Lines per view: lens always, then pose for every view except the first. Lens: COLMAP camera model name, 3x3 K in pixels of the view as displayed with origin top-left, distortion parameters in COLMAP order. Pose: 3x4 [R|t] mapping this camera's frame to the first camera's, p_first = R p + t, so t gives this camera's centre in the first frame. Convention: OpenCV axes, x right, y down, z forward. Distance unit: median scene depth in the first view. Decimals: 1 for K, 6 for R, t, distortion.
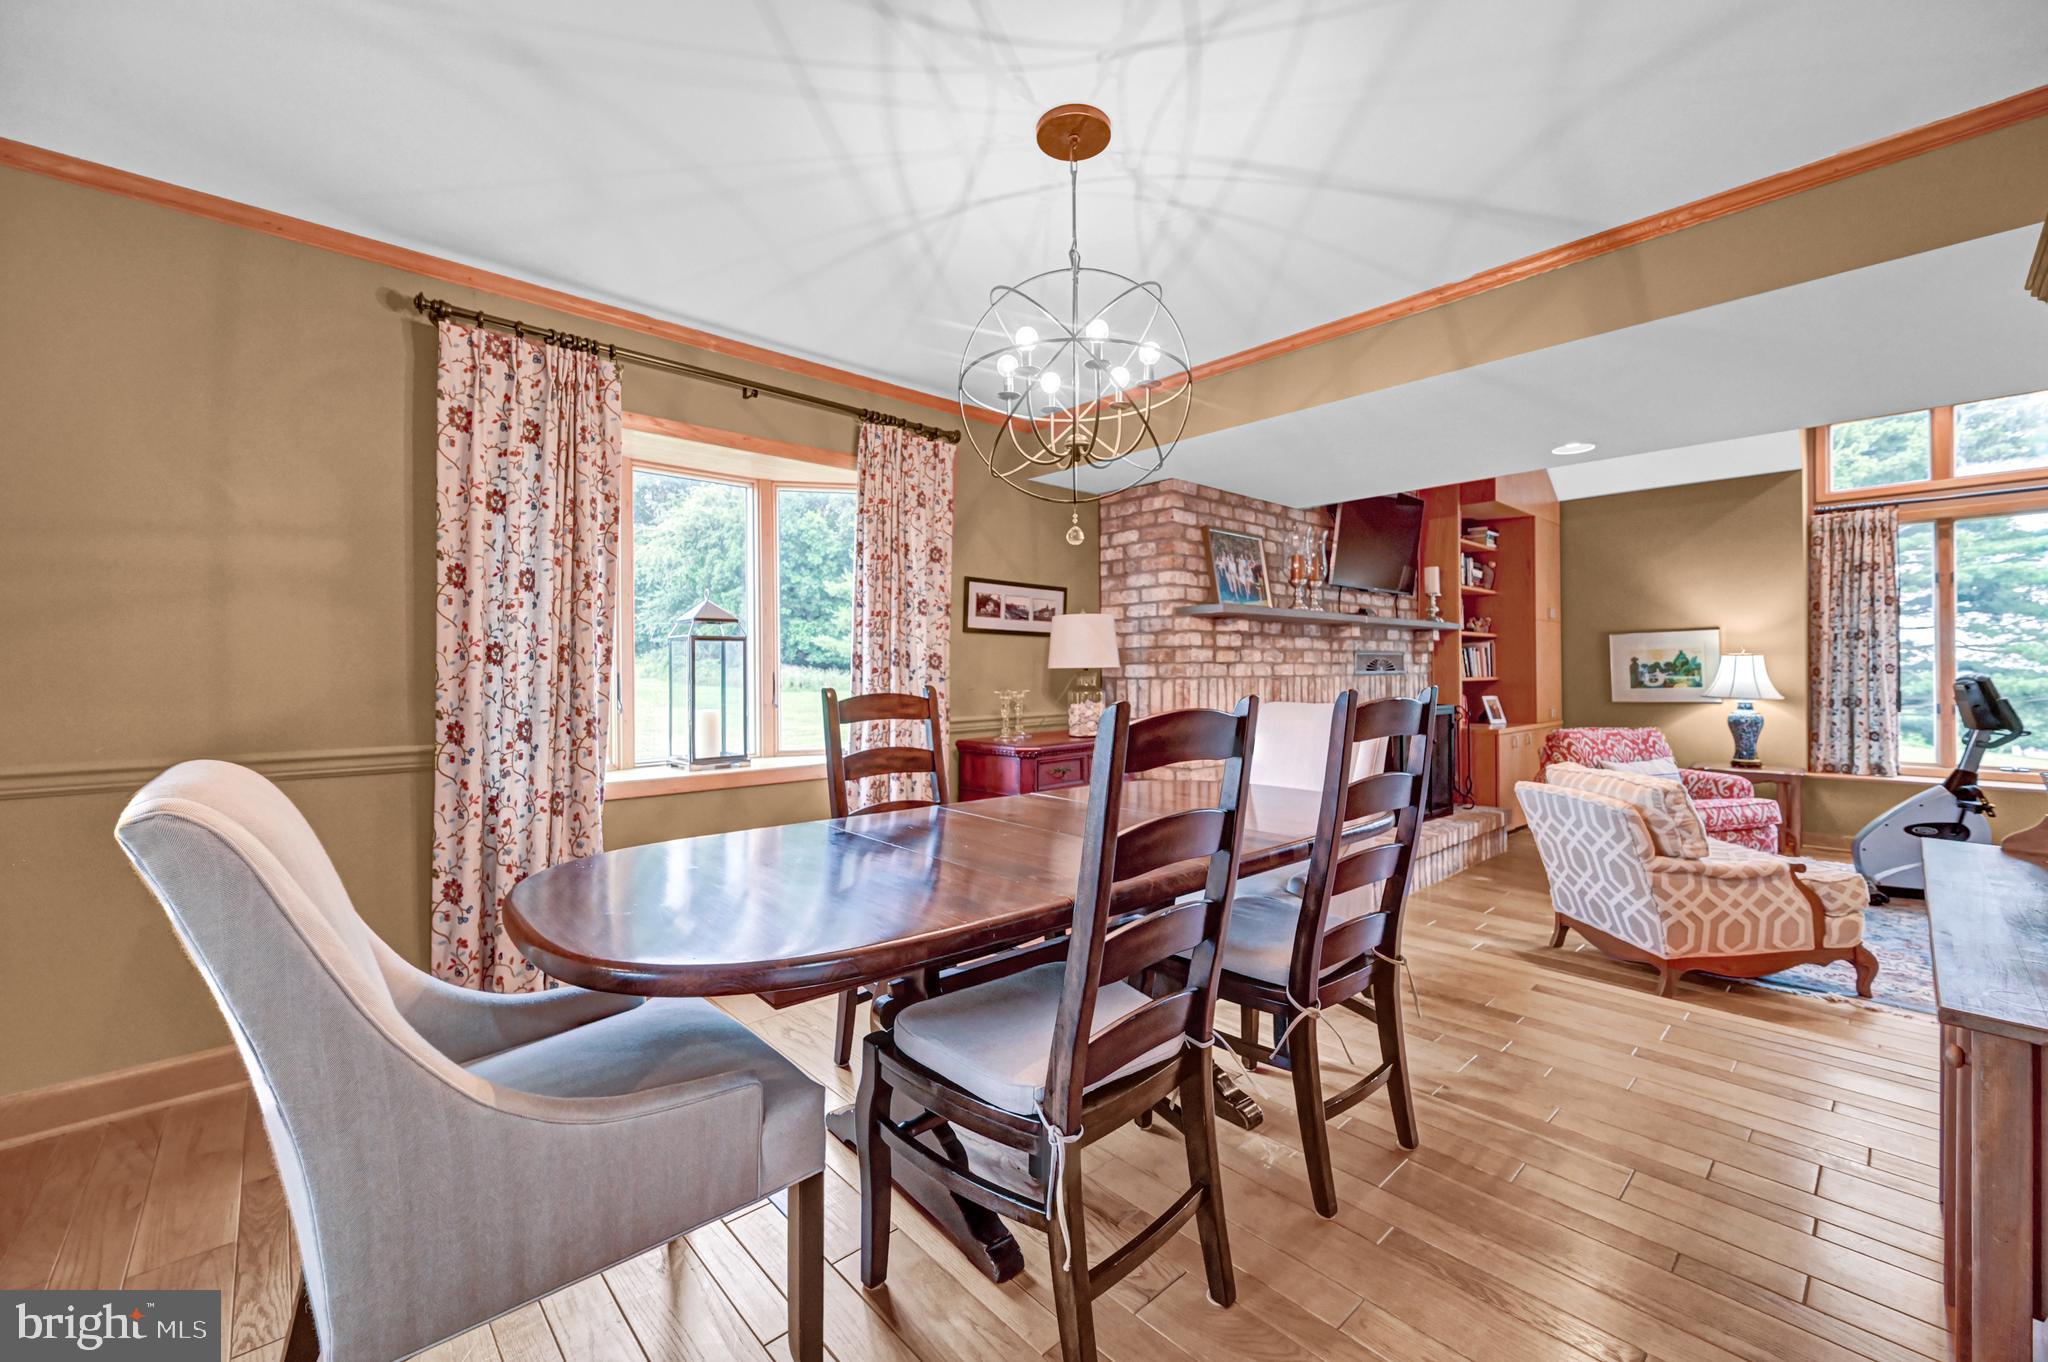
lens RADIAL K [[830.8, 0, 1035.0], [0, 830.8, 672.5], [0, 0, 1]] dist [0.002367, -0.000334]
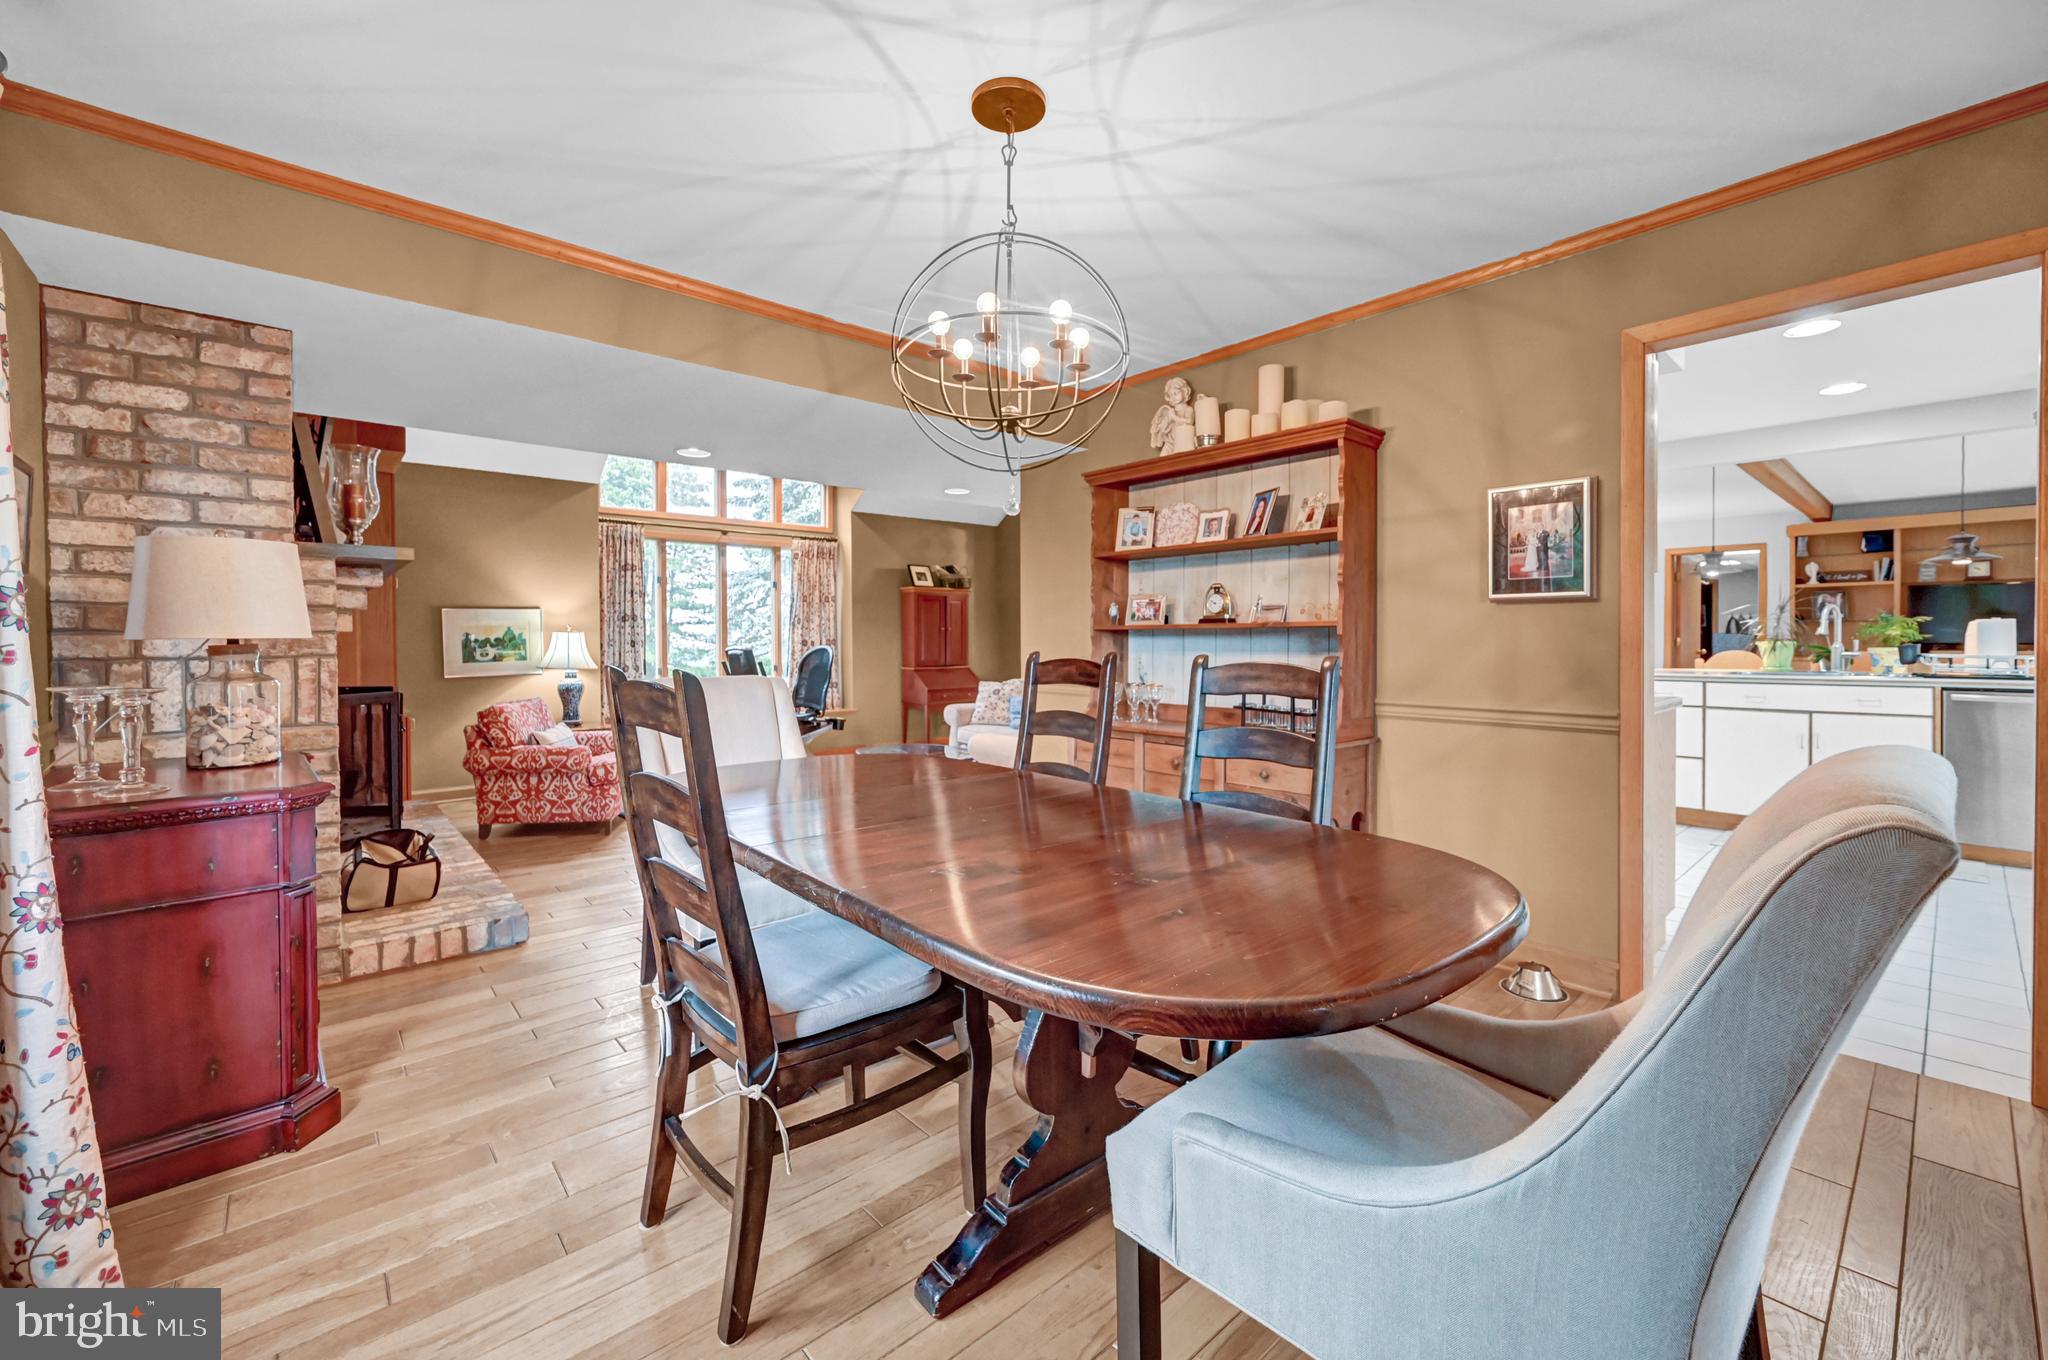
lens RADIAL K [[830.8, 0, 1043.9], [0, 830.8, 643.8], [0, 0, 1]] dist [0.002367, -0.000334]
pose [[0.016877, 0.000232, 0.999858, -0.305576], [0.008858, 0.999961, -0.000381, 0.002105], [-0.999818, 0.008863, 0.016874, 0.299855]]
